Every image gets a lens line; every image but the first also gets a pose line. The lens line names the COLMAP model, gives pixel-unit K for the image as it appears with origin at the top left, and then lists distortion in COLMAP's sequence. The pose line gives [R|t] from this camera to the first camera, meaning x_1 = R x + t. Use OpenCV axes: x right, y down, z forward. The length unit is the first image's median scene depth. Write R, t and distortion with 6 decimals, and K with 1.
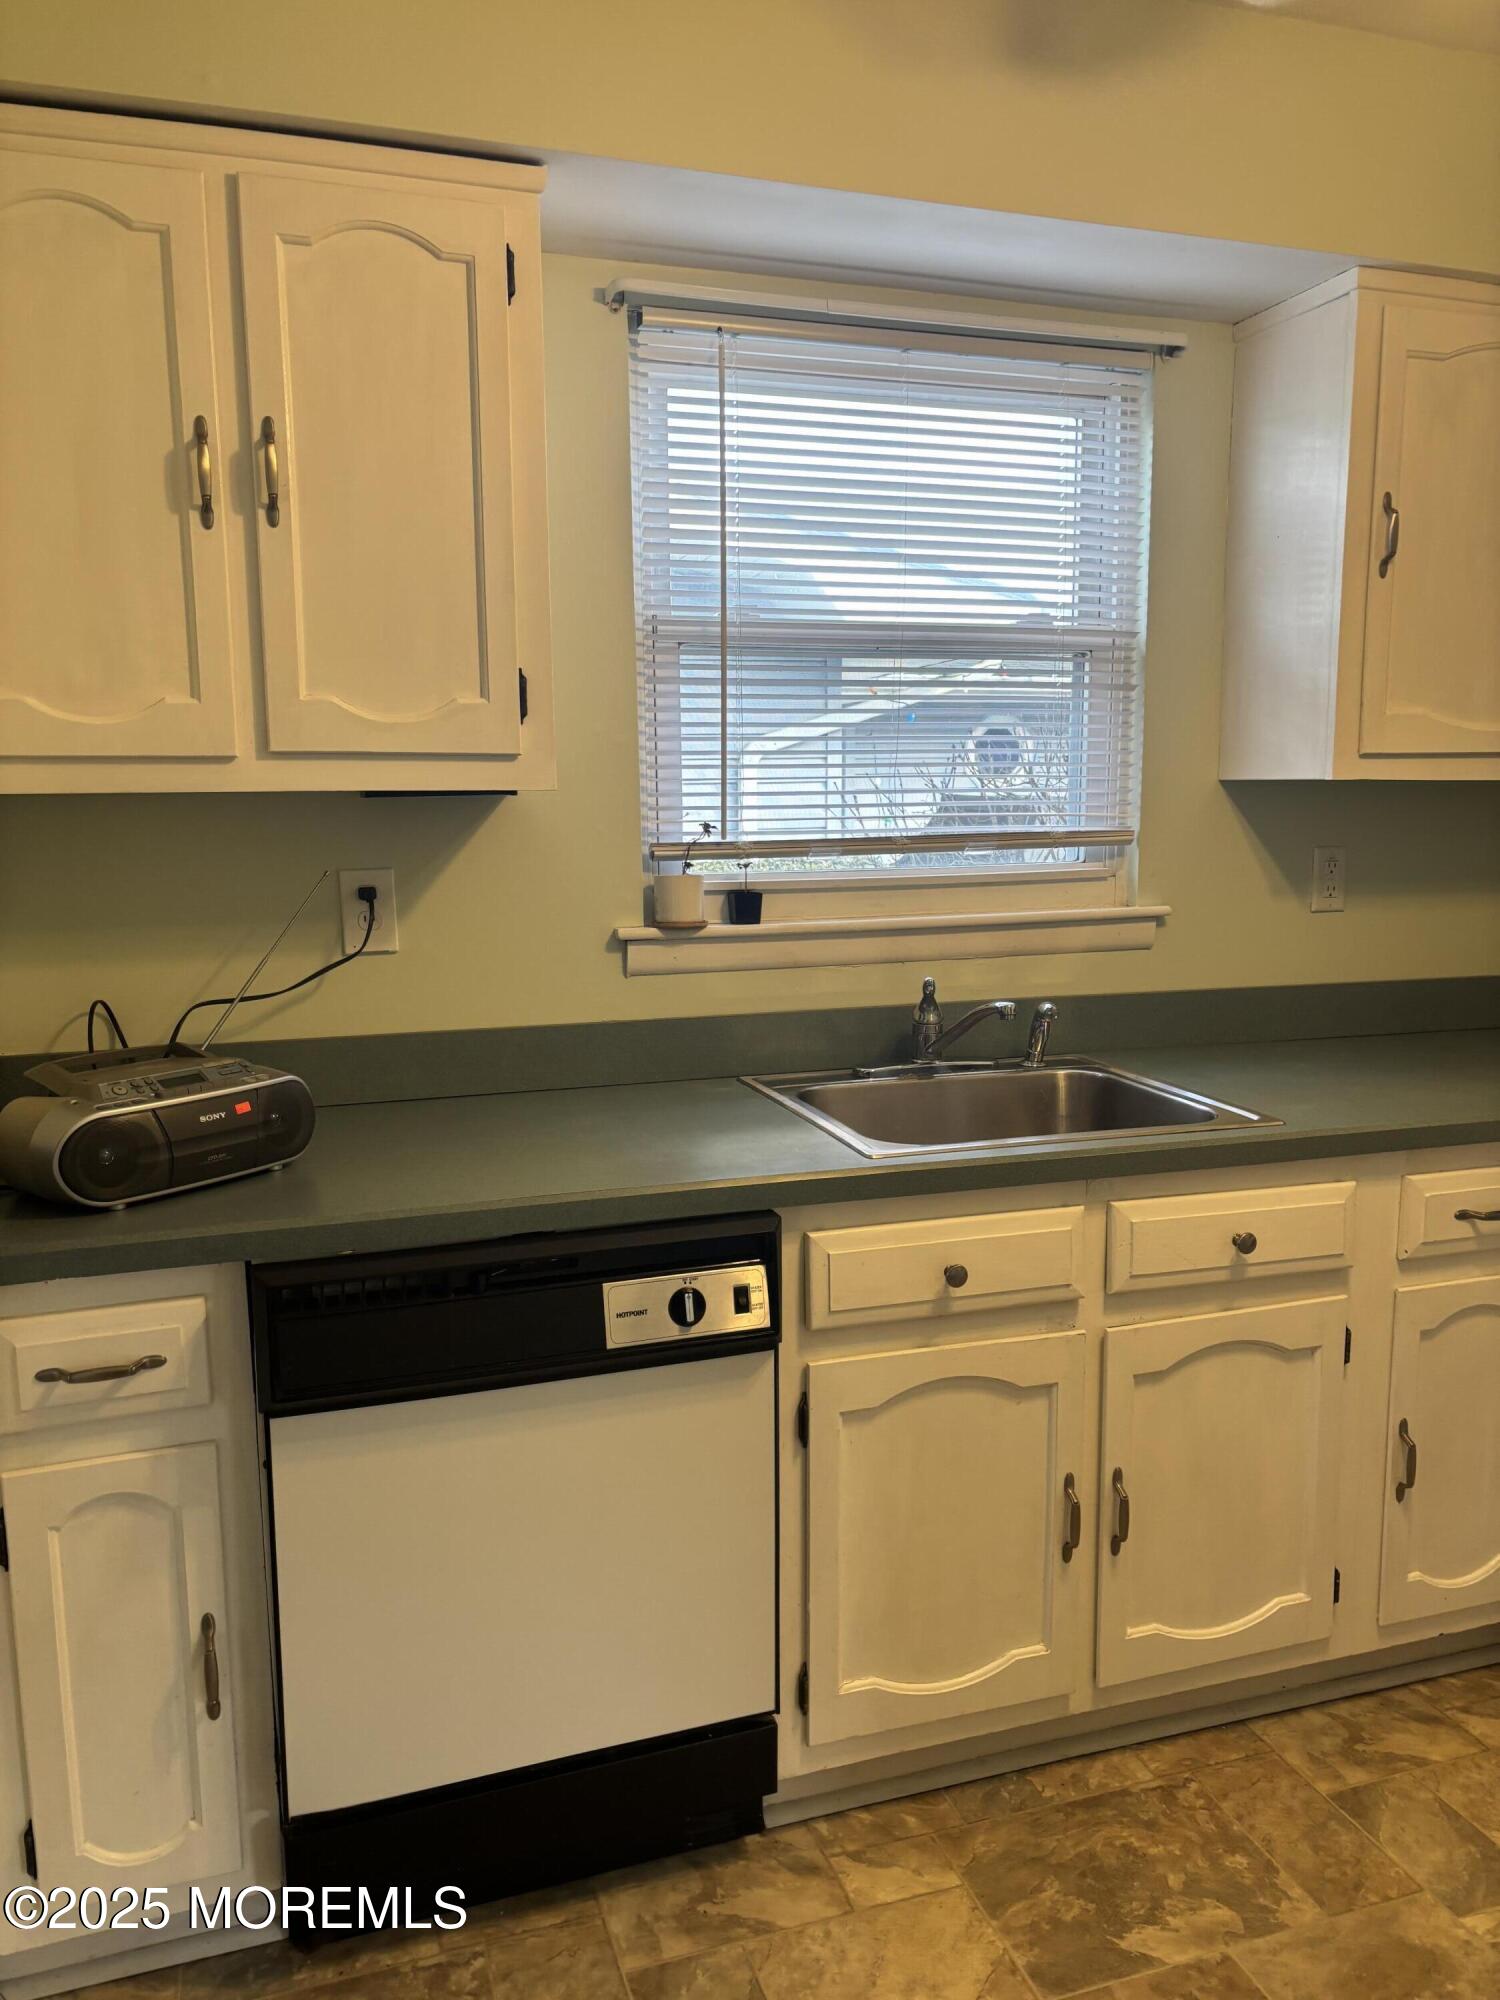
lens RADIAL K [[1534.2, 0, 747.4], [0, 1534.2, 1000.5], [0, 0, 1]] dist [0.035405, -0.035063]
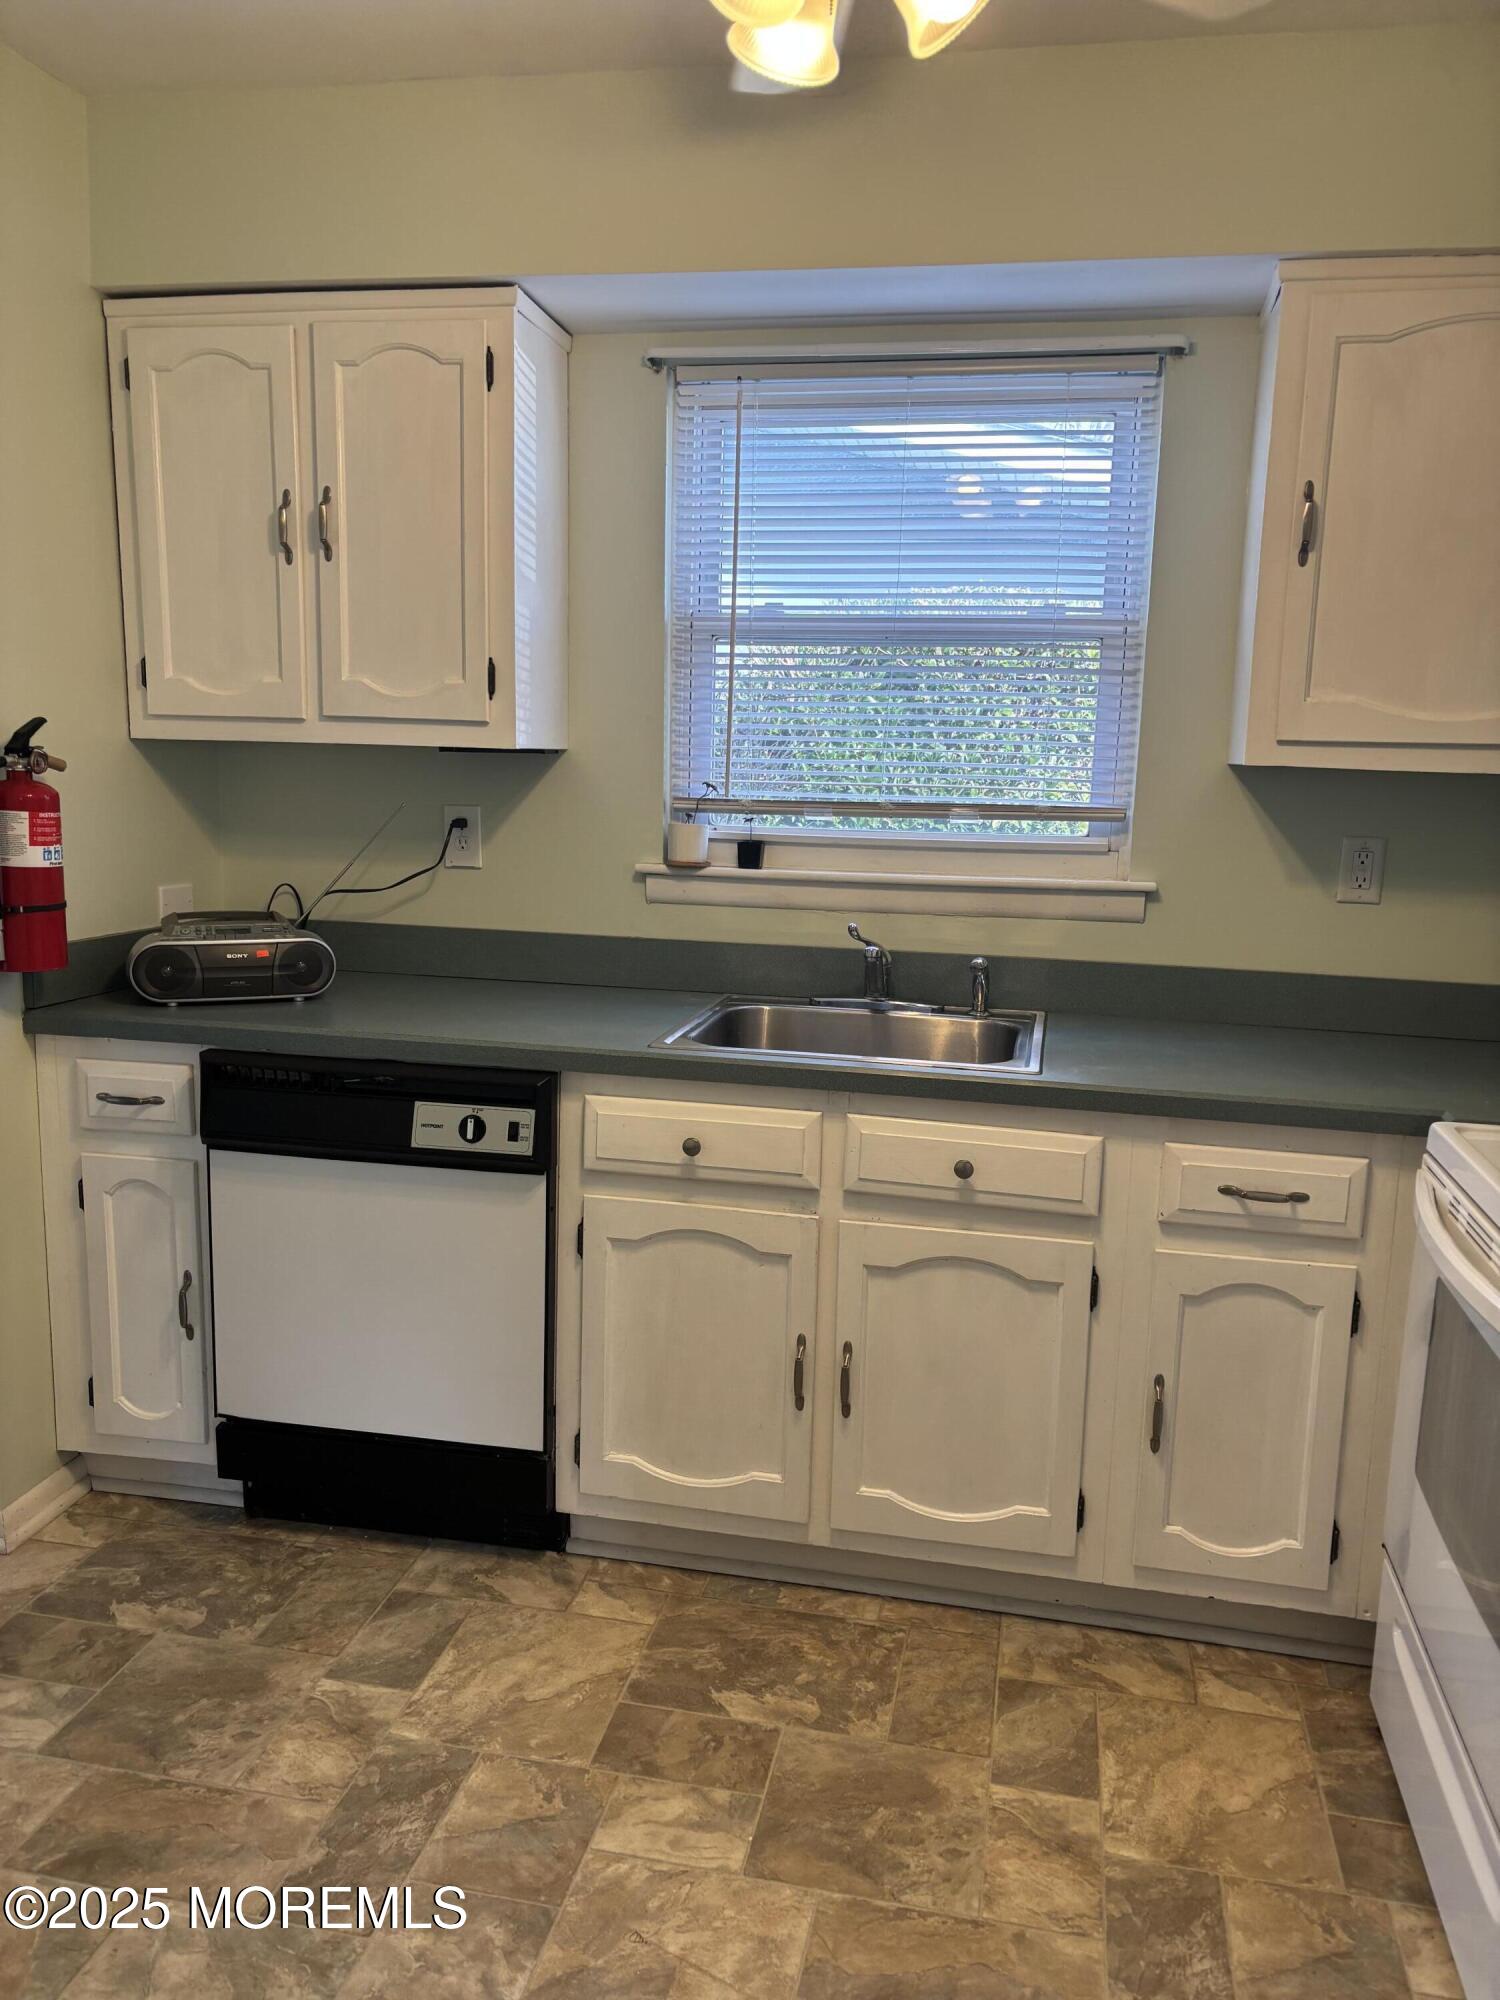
lens RADIAL K [[1534.2, 0, 758.3], [0, 1534.2, 1004.4], [0, 0, 1]] dist [0.035405, -0.035063]
pose [[0.862033, 0.111789, -0.494371, 0.745810], [-0.102682, 0.993666, 0.045644, 0.000932], [0.496342, 0.011416, 0.868052, -0.054480]]
